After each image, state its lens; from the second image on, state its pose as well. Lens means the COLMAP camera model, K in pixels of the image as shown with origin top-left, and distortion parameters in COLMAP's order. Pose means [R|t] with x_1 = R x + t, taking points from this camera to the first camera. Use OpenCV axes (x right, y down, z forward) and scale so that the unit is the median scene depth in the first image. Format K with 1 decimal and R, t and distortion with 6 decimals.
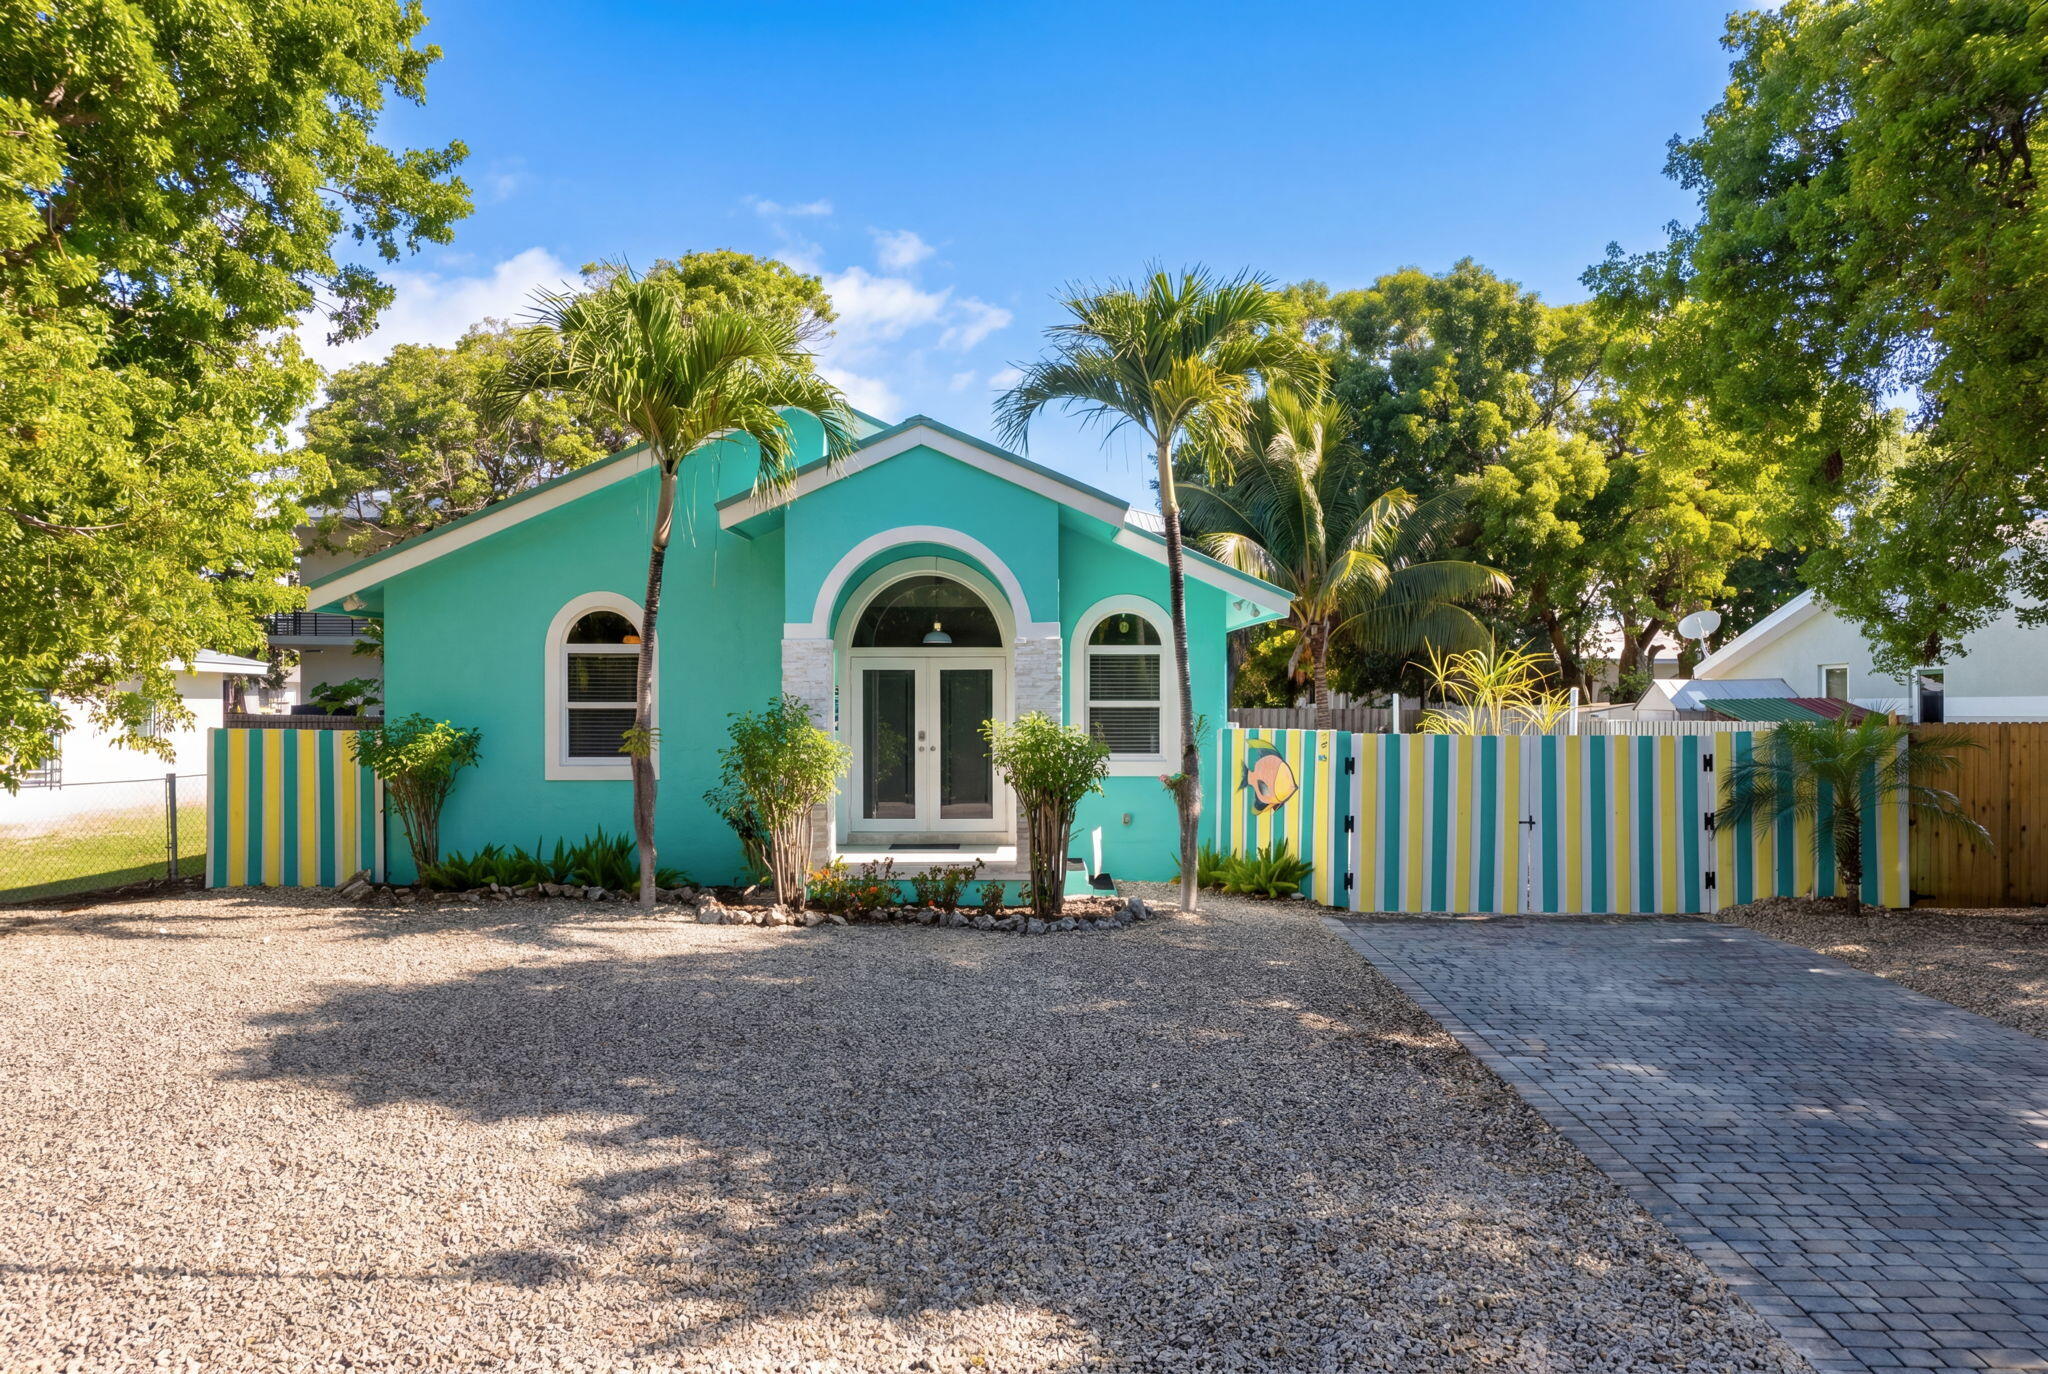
lens RADIAL K [[1577.5, 0, 1012.5], [0, 1577.5, 690.3], [0, 0, 1]] dist [0.040728, -0.005468]
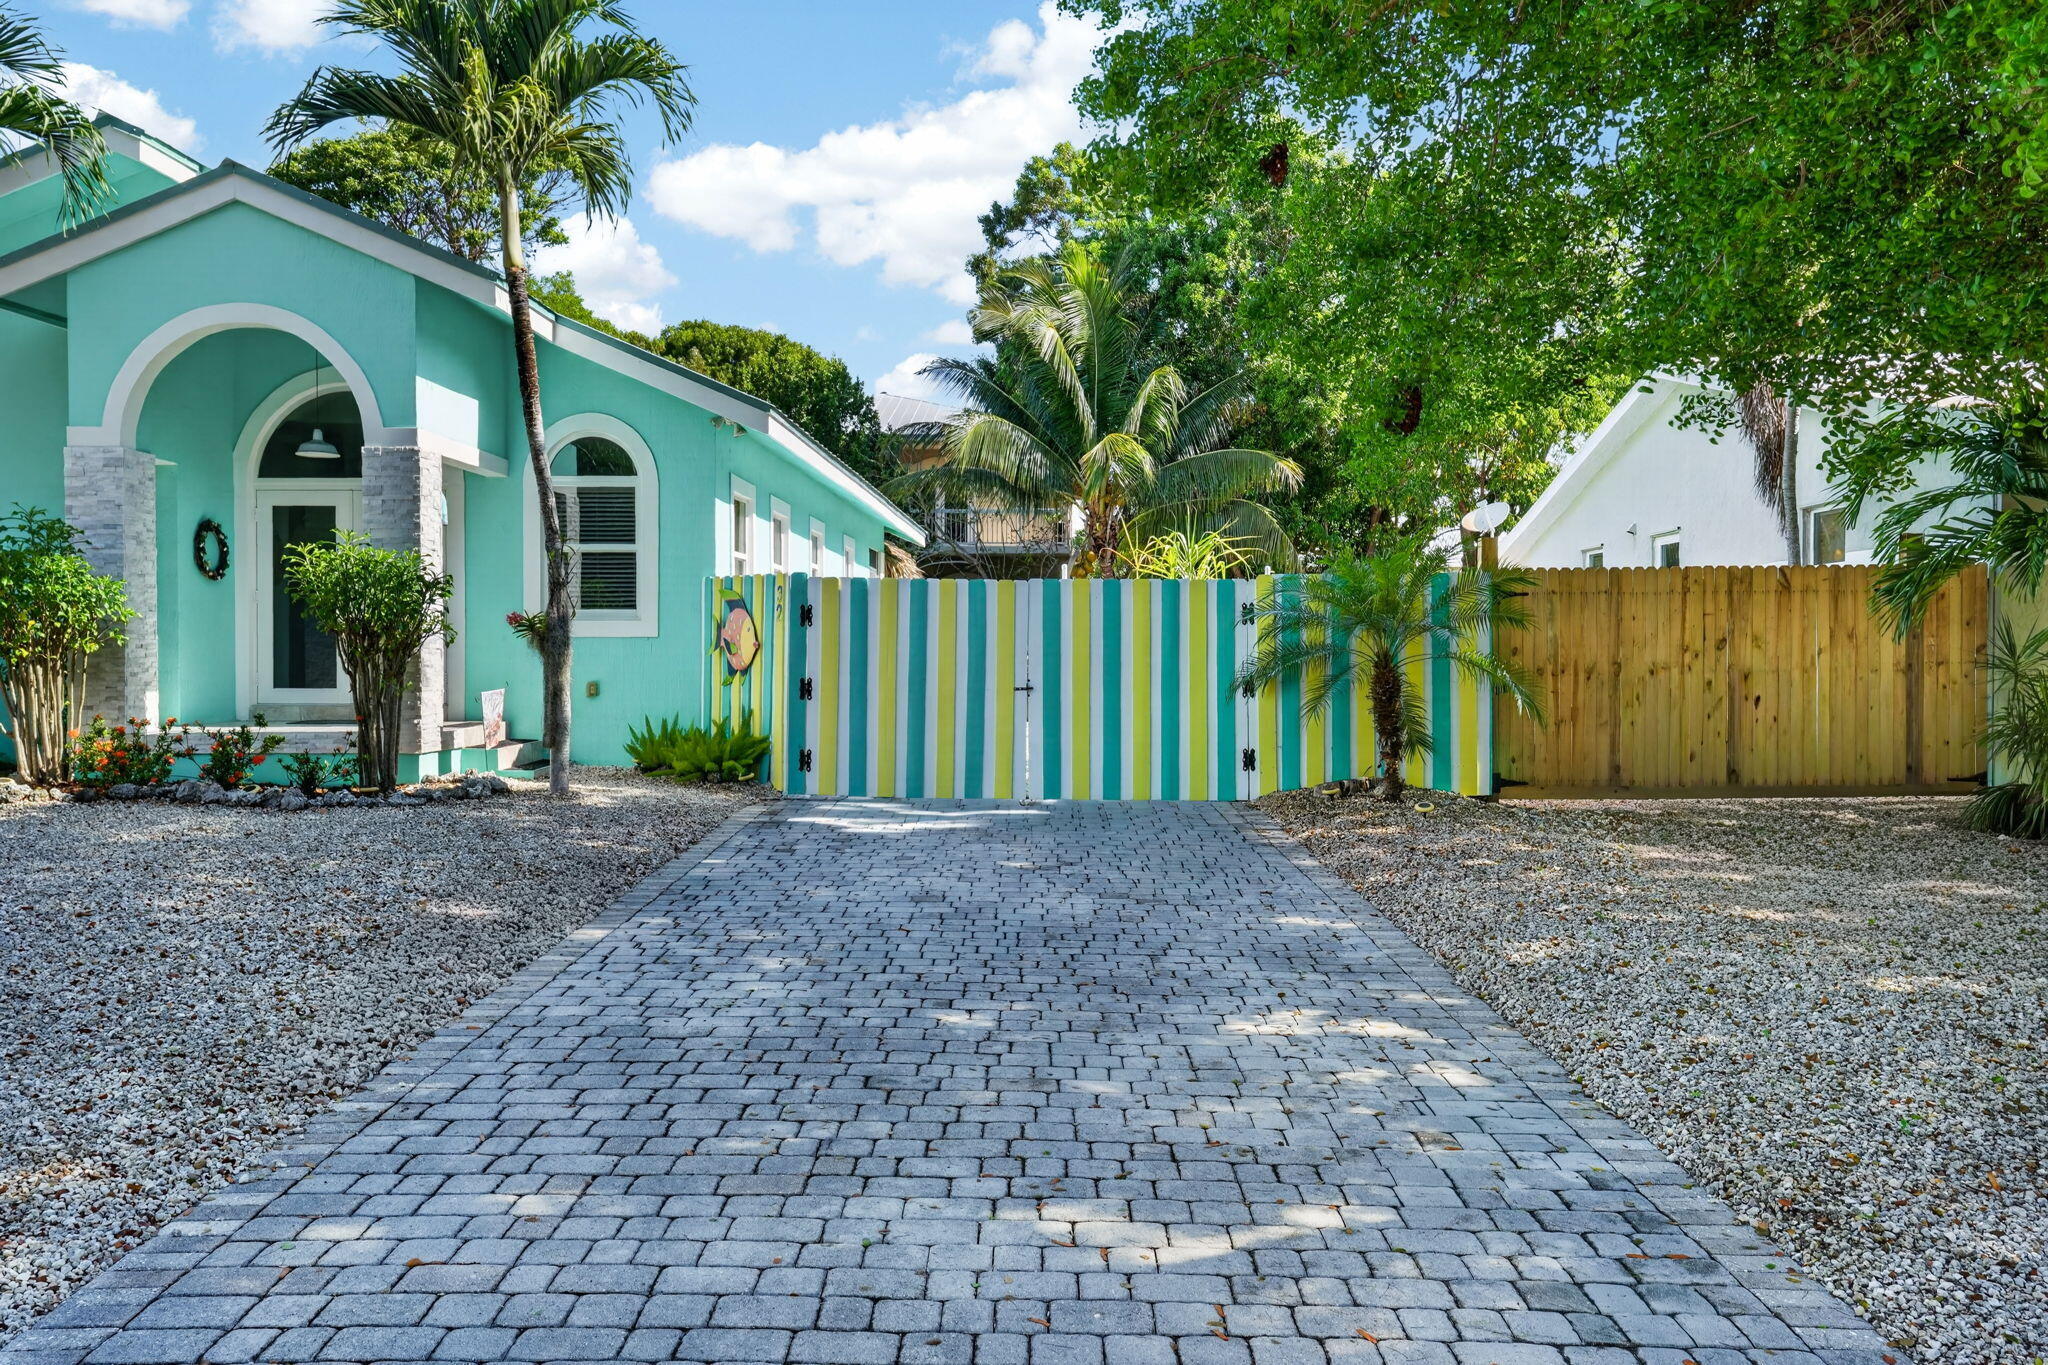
lens RADIAL K [[1577.5, 0, 1015.9], [0, 1577.5, 695.2], [0, 0, 1]] dist [0.040728, -0.005468]
pose [[0.999801, 0.006617, -0.018810, 0.334539], [-0.006074, 0.999566, 0.028811, 0.064321], [0.018992, -0.028691, 0.999408, 0.202388]]
